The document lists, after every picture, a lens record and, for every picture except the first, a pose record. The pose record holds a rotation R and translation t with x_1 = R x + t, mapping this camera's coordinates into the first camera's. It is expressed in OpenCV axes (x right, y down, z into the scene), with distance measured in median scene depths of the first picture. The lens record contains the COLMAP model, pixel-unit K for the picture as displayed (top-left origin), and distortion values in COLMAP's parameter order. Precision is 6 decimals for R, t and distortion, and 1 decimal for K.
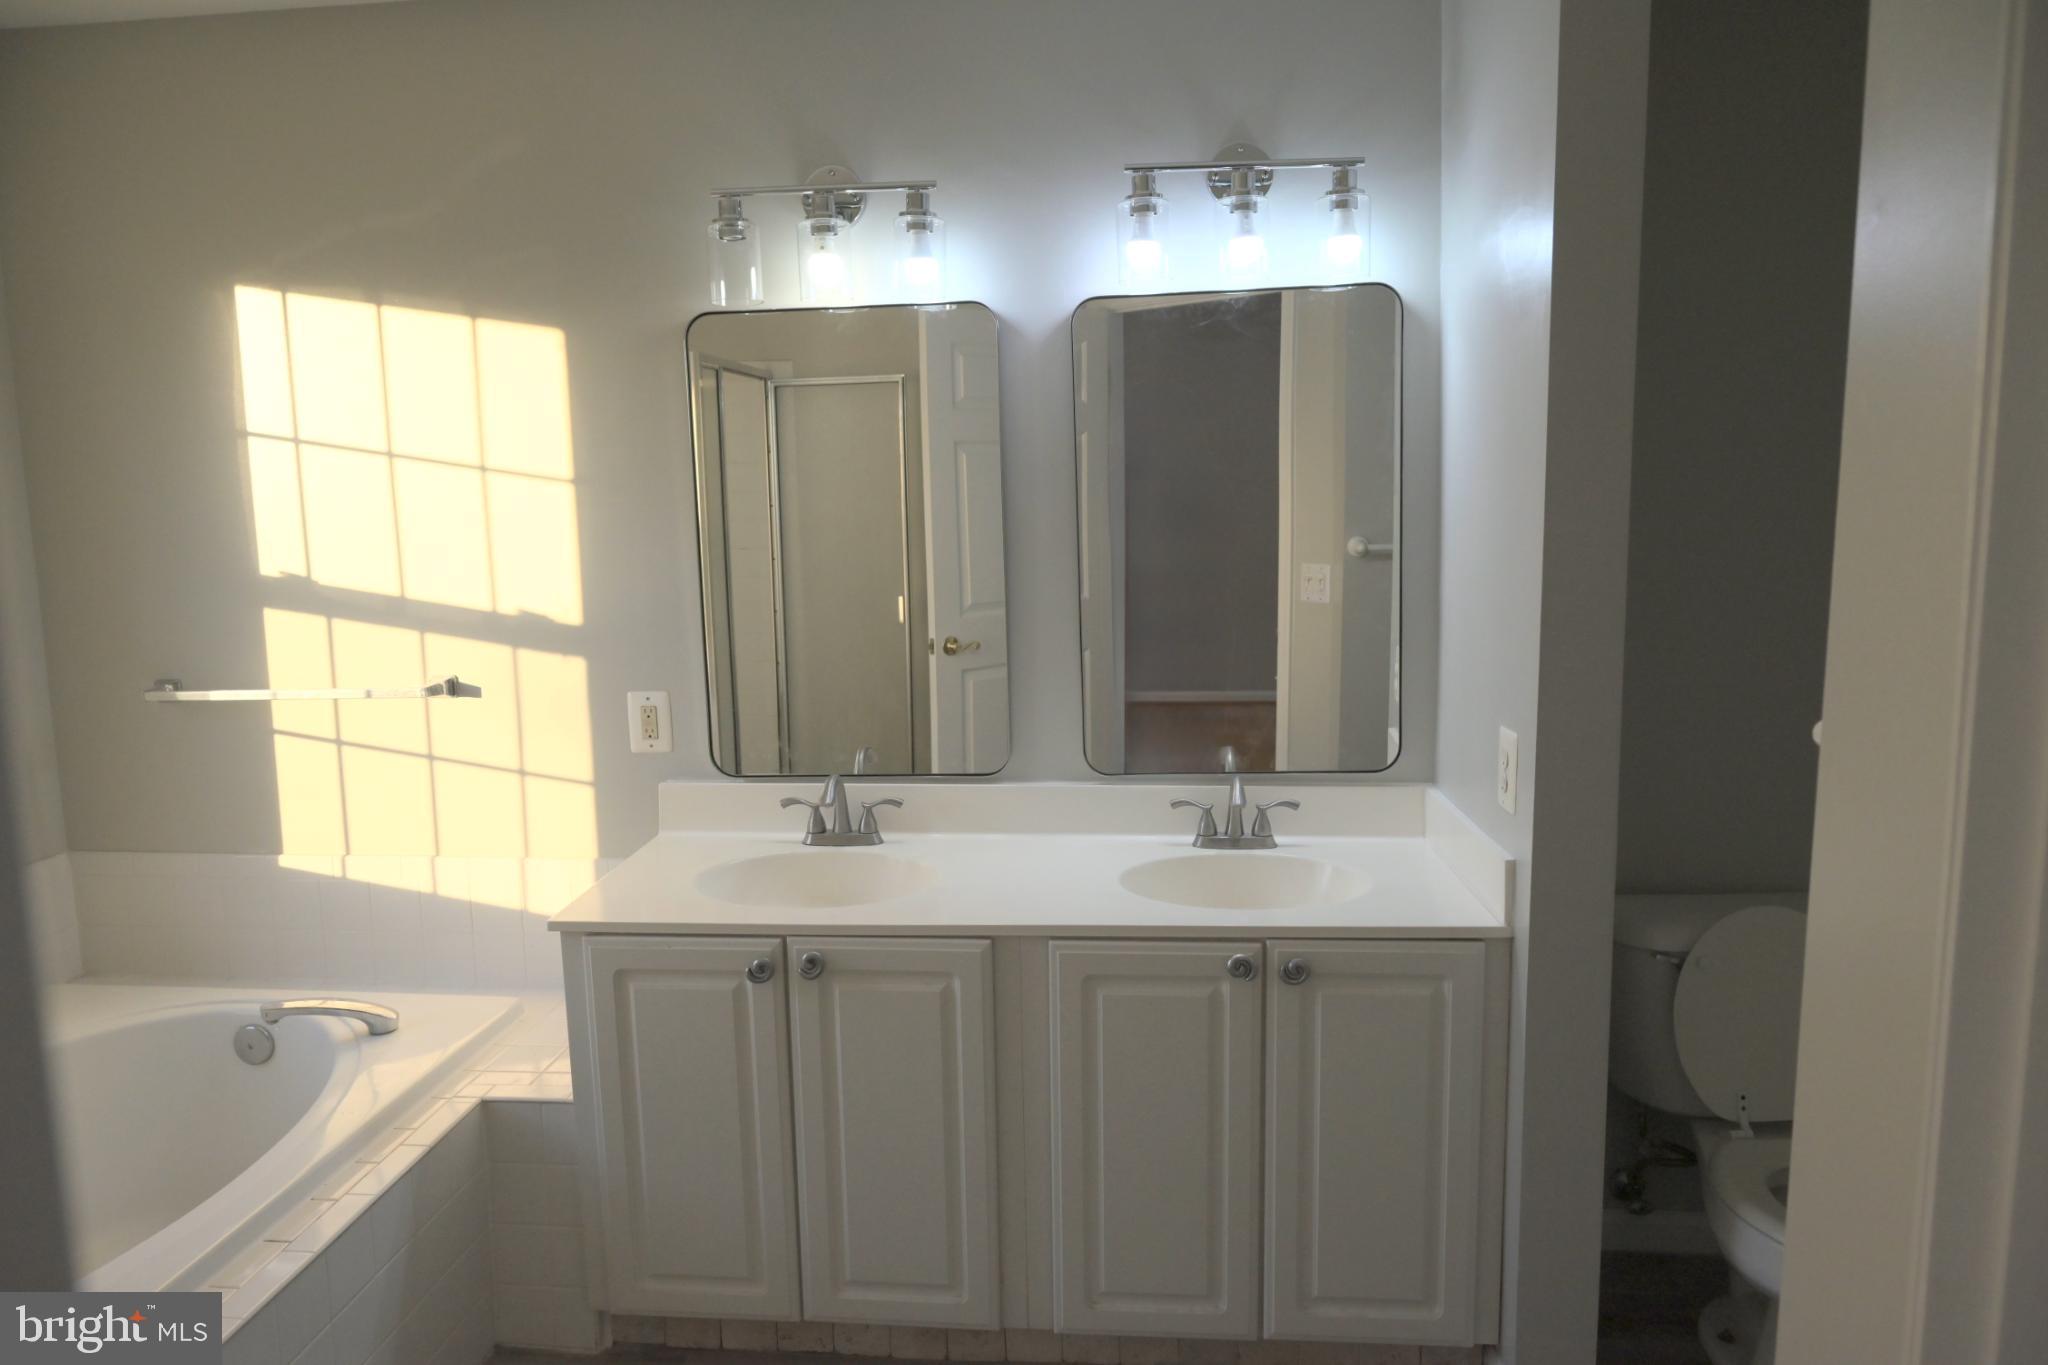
lens RADIAL K [[1367.4, 0, 1024.0], [0, 1367.4, 682.5], [0, 0, 1]] dist [0.000477, 0.000346]
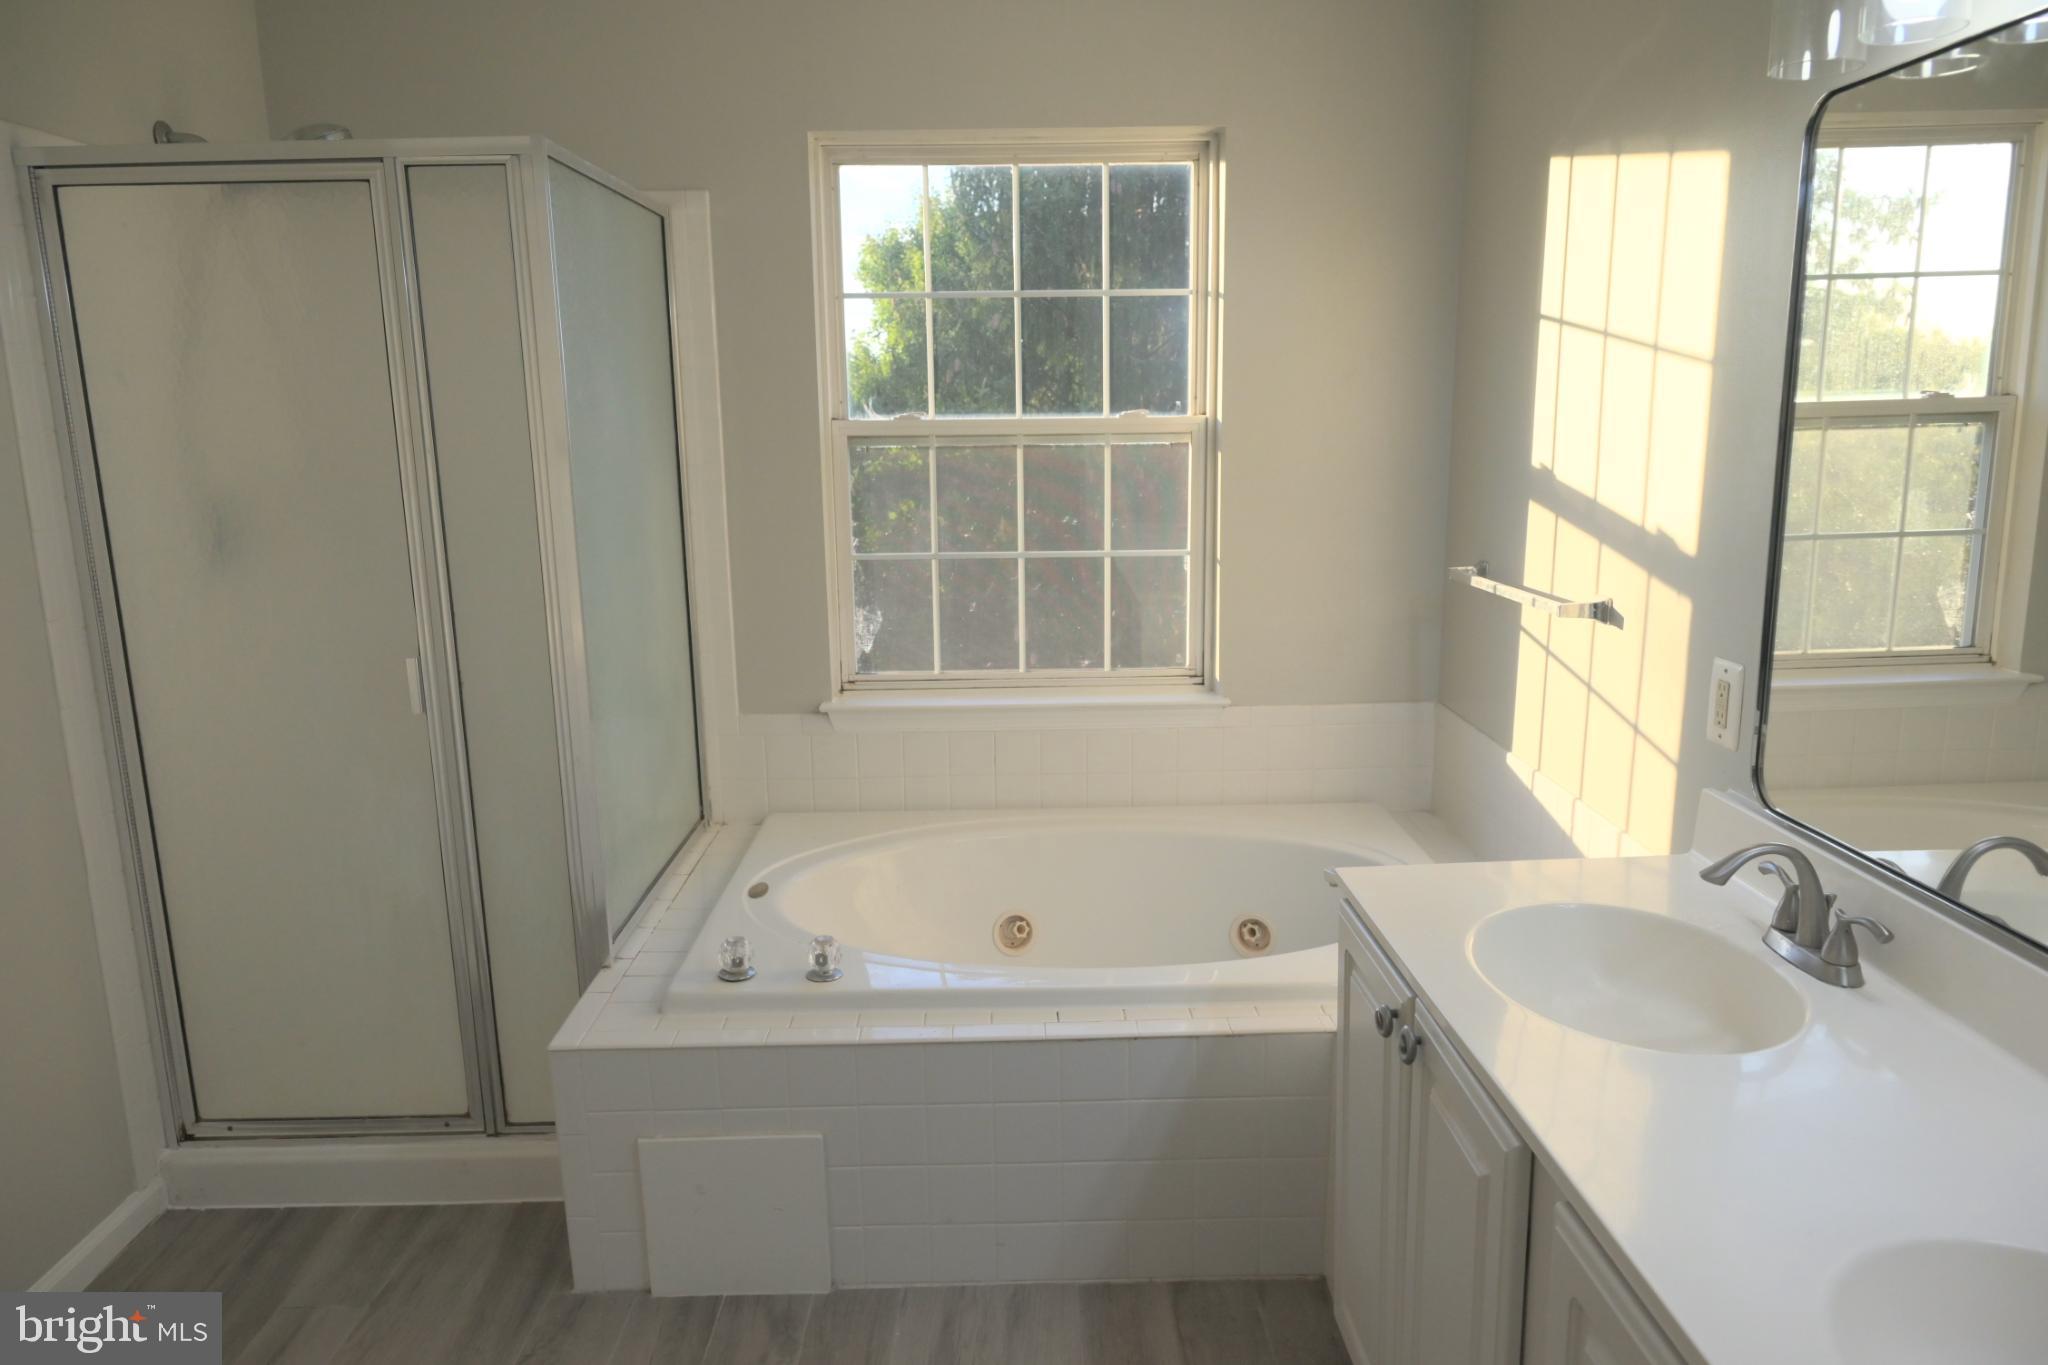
lens RADIAL K [[1355.0, 0, 1022.4], [0, 1355.0, 715.1], [0, 0, 1]] dist [0.001866, 0.001355]
pose [[0.094408, 0.234735, -0.967464, 0.379344], [-0.123185, 0.967091, 0.222623, -0.077608], [0.987883, 0.098160, 0.120217, 0.549300]]
